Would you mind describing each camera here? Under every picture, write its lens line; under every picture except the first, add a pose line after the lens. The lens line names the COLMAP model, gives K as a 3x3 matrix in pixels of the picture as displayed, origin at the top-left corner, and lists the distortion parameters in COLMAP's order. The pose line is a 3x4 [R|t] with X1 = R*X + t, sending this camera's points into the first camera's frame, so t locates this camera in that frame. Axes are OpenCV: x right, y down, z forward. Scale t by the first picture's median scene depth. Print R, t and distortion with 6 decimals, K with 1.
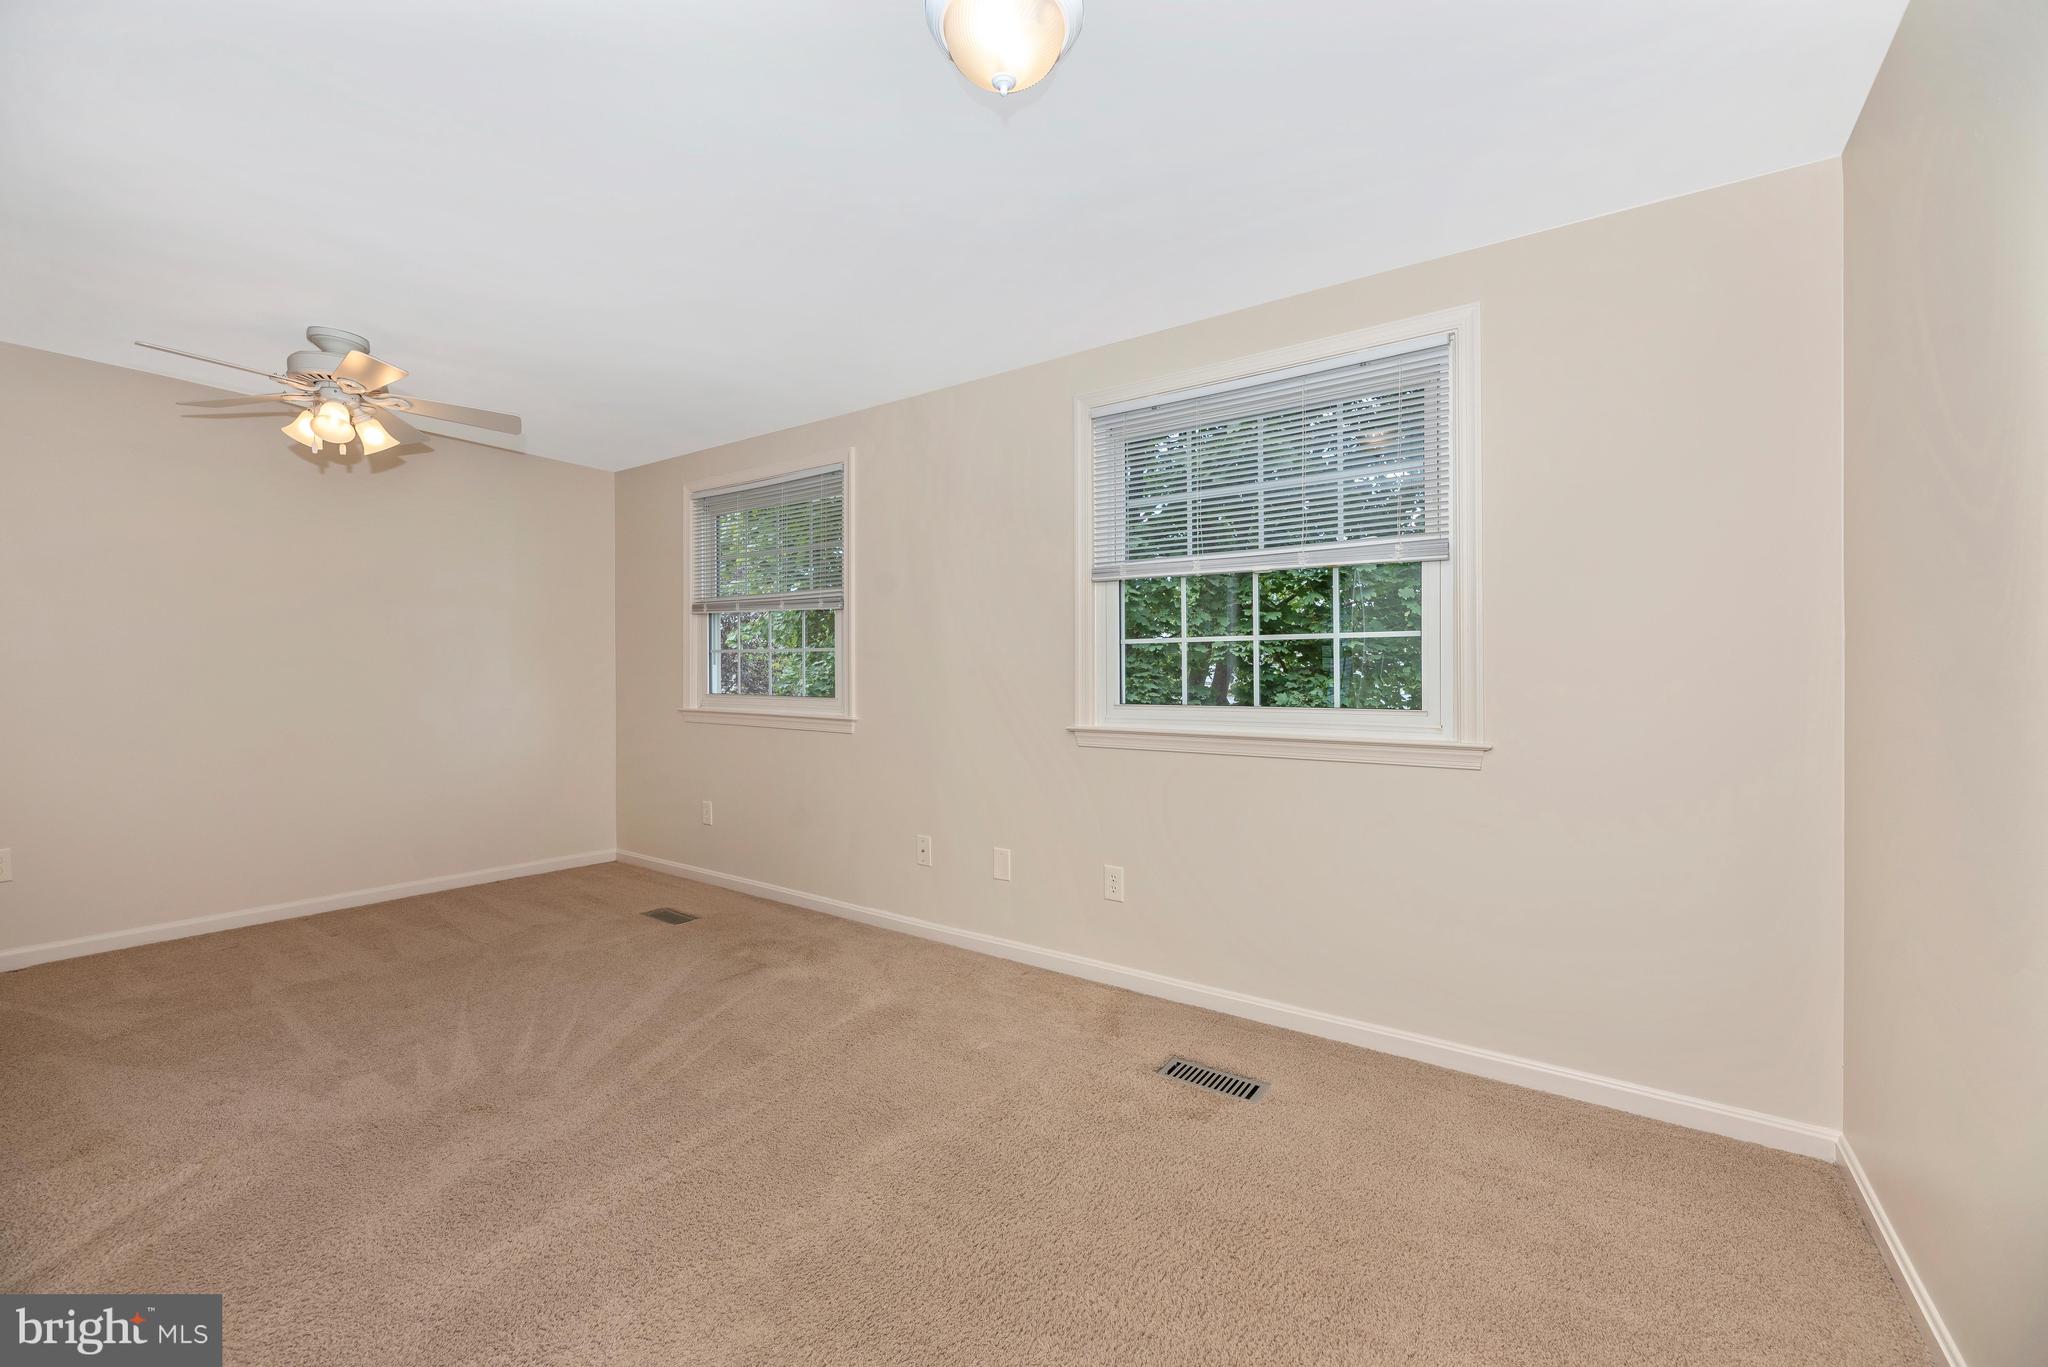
lens RADIAL K [[818.4, 0, 1040.6], [0, 818.4, 688.5], [0, 0, 1]] dist [-0.000252, 0.000075]
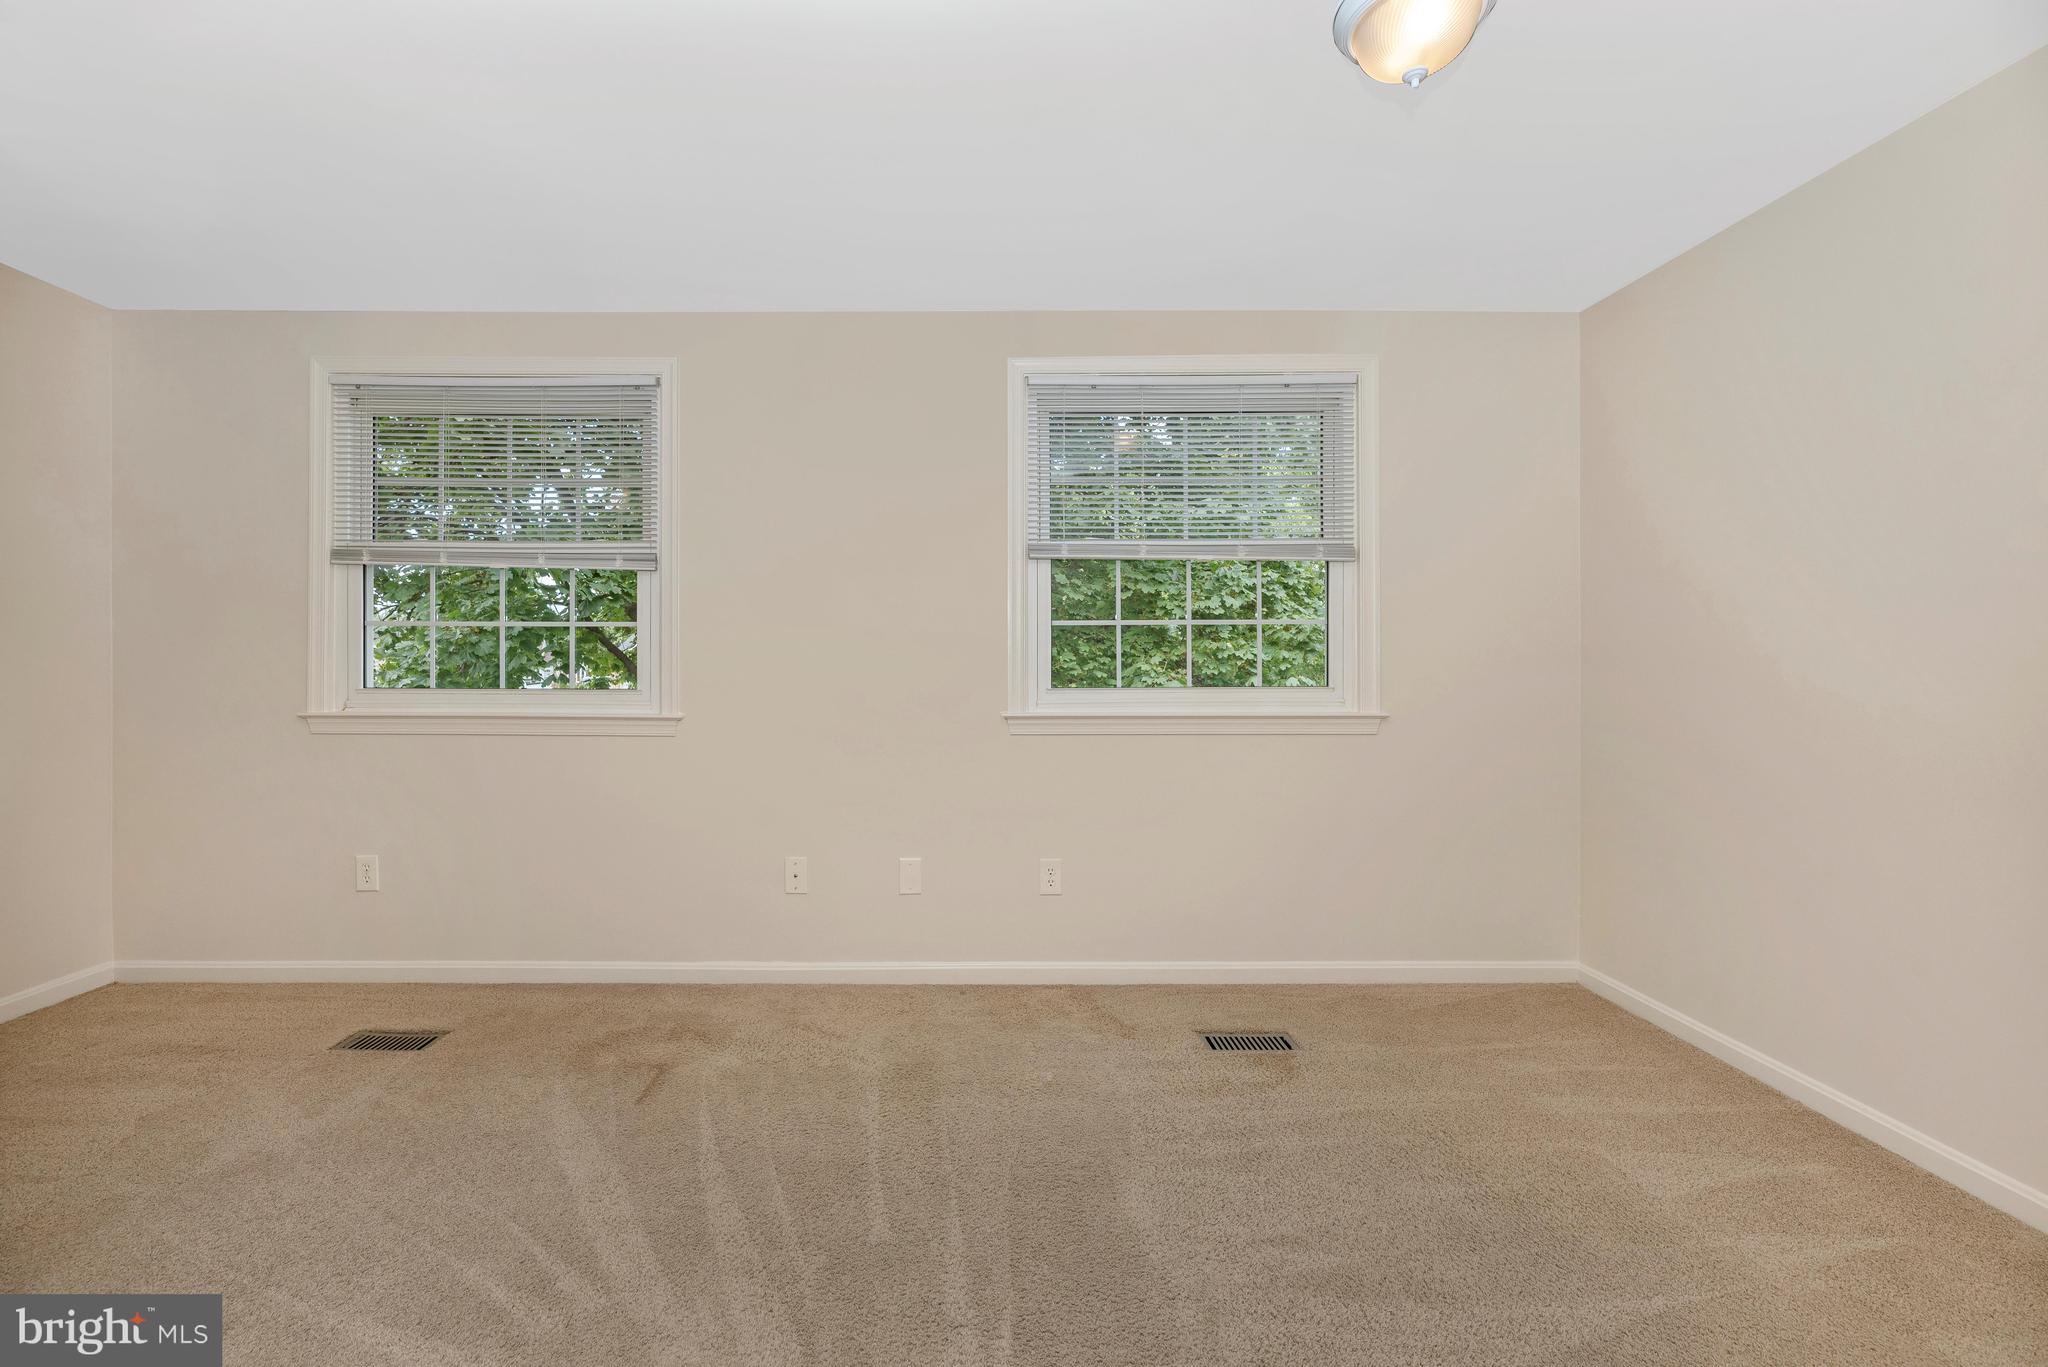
lens RADIAL K [[844.5, 0, 1011.6], [0, 844.5, 668.7], [0, 0, 1]] dist [-0.001966, -0.000181]
pose [[0.816941, -0.008550, 0.576658, -0.511860], [0.012035, 0.999925, -0.002225, -0.002433], [-0.576596, 0.008758, 0.816983, 0.221429]]
